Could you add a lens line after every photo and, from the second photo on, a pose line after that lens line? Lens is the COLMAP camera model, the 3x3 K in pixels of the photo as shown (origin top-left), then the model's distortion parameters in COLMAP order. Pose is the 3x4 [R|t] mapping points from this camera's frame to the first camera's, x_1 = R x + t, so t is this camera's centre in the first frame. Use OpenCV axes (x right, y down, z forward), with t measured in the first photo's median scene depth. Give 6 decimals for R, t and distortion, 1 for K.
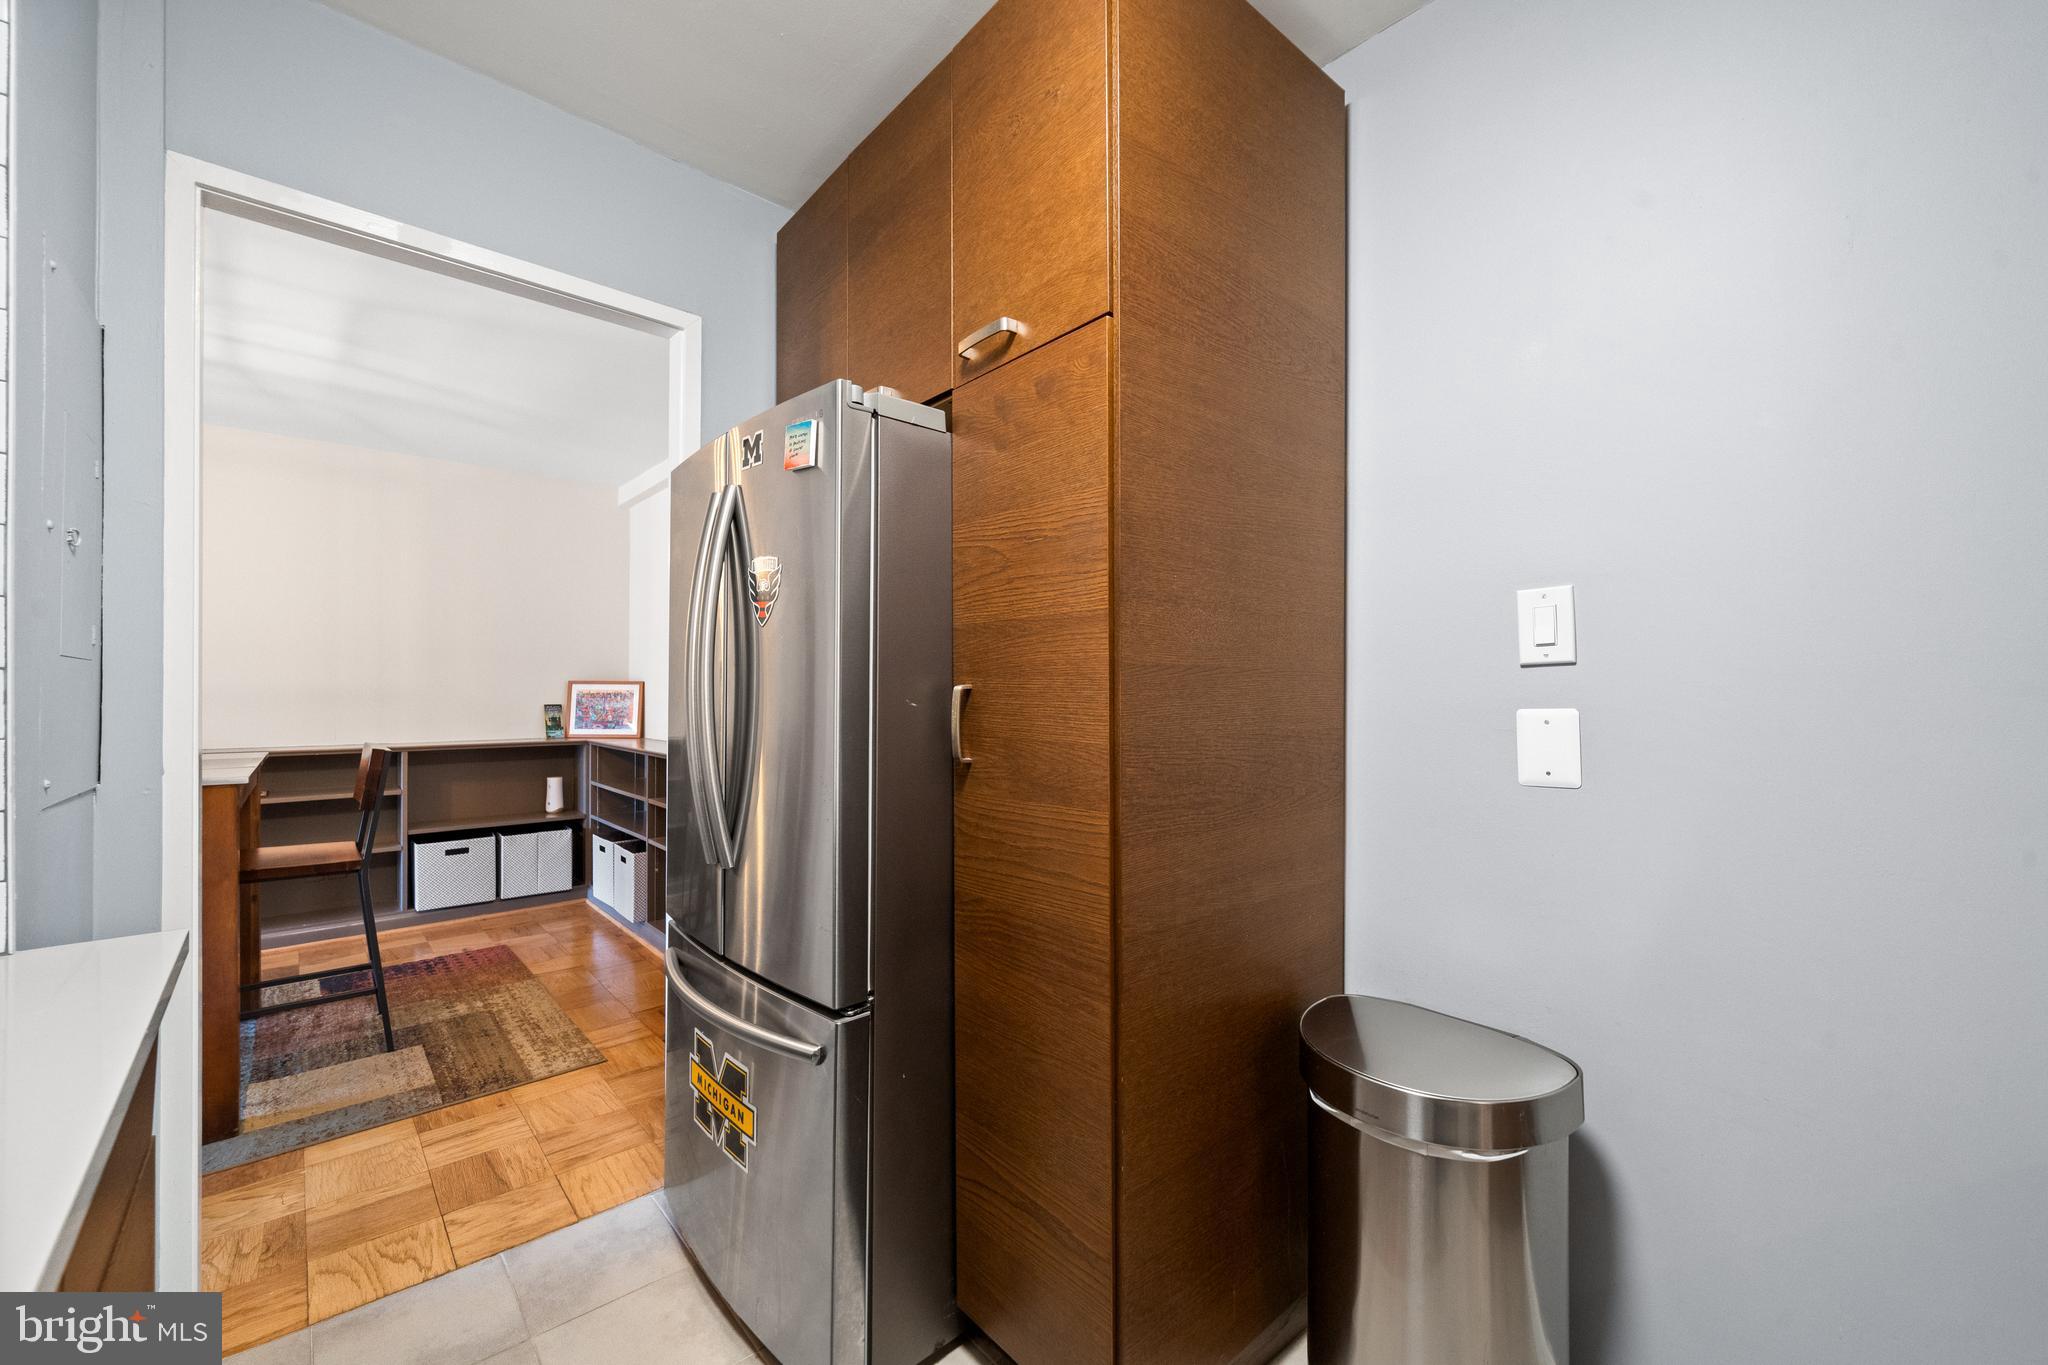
lens RADIAL K [[802.7, 0, 1024.0], [0, 802.7, 682.5], [0, 0, 1]] dist [-0.002580, -0.000285]
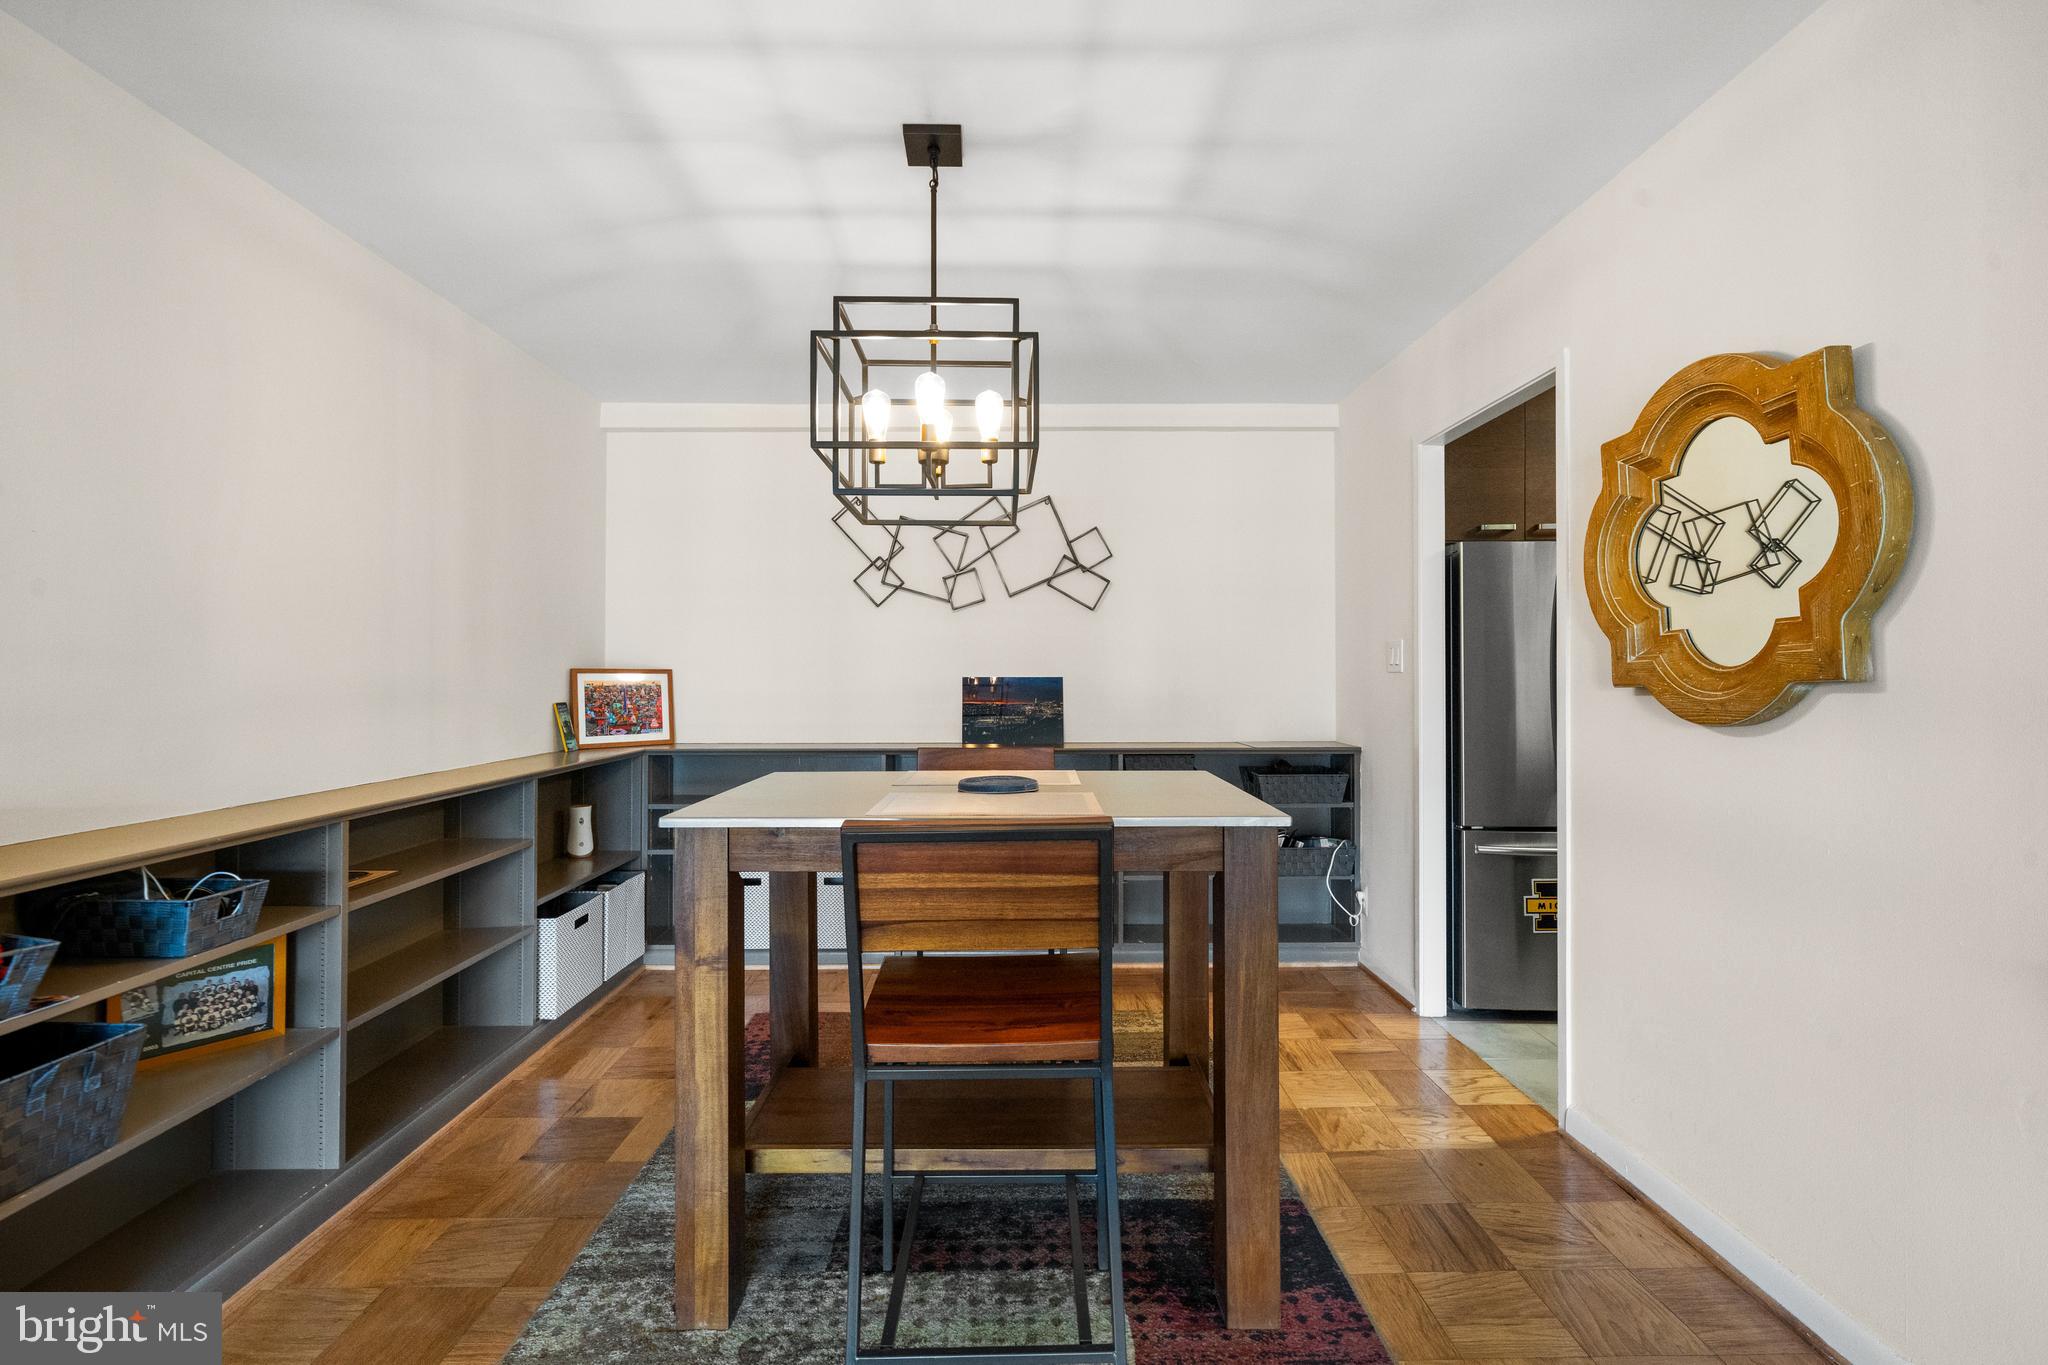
lens RADIAL K [[885.5, 0, 1018.4], [0, 885.5, 665.3], [0, 0, 1]] dist [0.000739, -0.000034]
pose [[0.663453, 0.005513, 0.748197, -1.851139], [-0.007940, 0.999968, -0.000328, -0.016011], [-0.748175, -0.005723, 0.663476, 0.408185]]
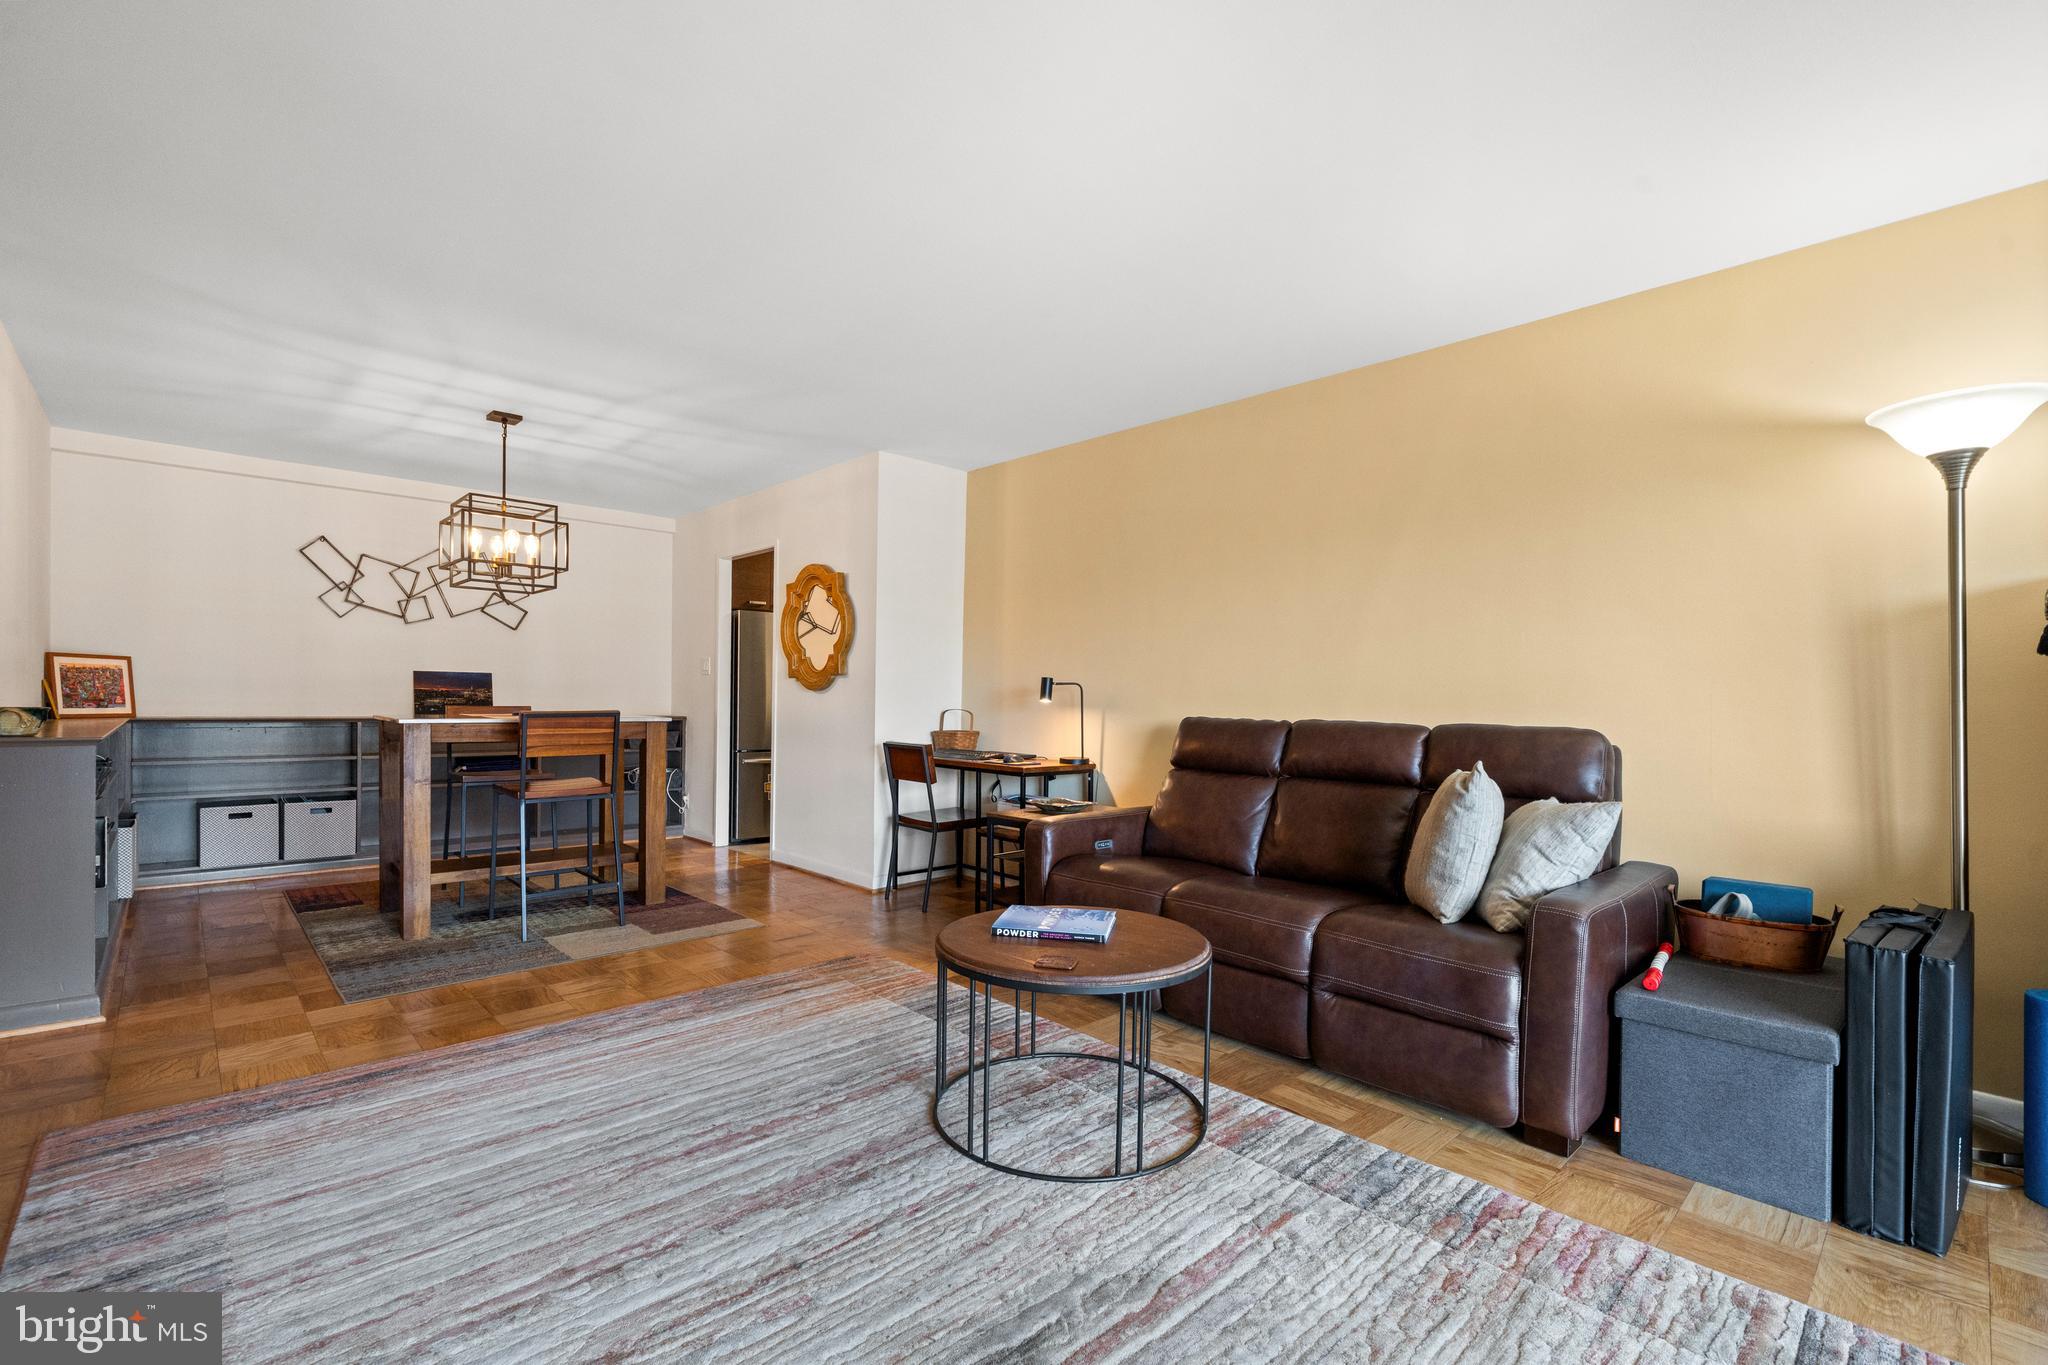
lens RADIAL K [[902.6, 0, 1022.9], [0, 902.6, 710.5], [0, 0, 1]] dist [-0.001237, -0.000107]
pose [[-0.021316, -0.014209, 0.999672, -3.230473], [-0.027441, 0.999531, 0.013622, 0.038573], [-0.999396, -0.027141, -0.021696, -0.033469]]
